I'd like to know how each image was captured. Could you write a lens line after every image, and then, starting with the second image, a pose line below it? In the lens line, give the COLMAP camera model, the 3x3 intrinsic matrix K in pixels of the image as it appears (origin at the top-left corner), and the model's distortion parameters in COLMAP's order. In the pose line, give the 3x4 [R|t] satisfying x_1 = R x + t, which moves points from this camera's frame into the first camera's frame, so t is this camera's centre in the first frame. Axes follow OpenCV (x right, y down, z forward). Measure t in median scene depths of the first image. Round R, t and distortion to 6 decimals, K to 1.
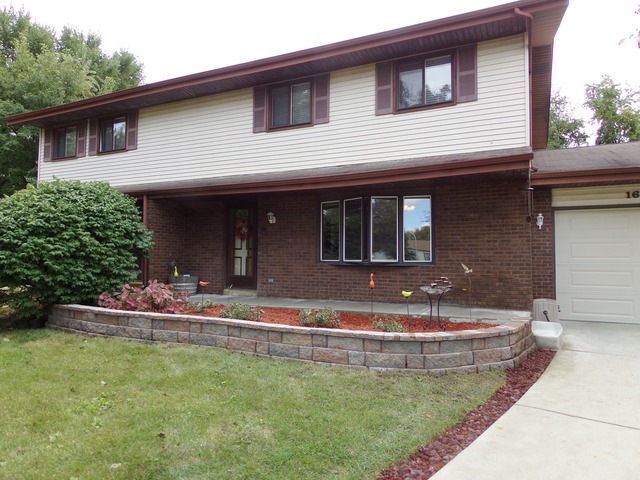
lens RADIAL K [[433.2, 0, 317.5], [0, 433.2, 242.7], [0, 0, 1]] dist [0.003509, -0.004886]
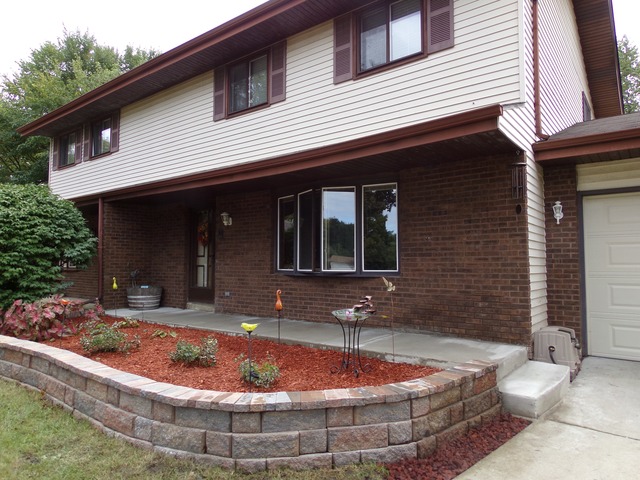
lens RADIAL K [[433.2, 0, 317.5], [0, 433.2, 242.7], [0, 0, 1]] dist [0.003509, -0.004886]
pose [[0.978748, -0.016906, -0.204367, 0.264335], [0.014739, 0.999818, -0.012121, 0.001273], [0.204535, 0.008851, 0.978819, 0.233166]]
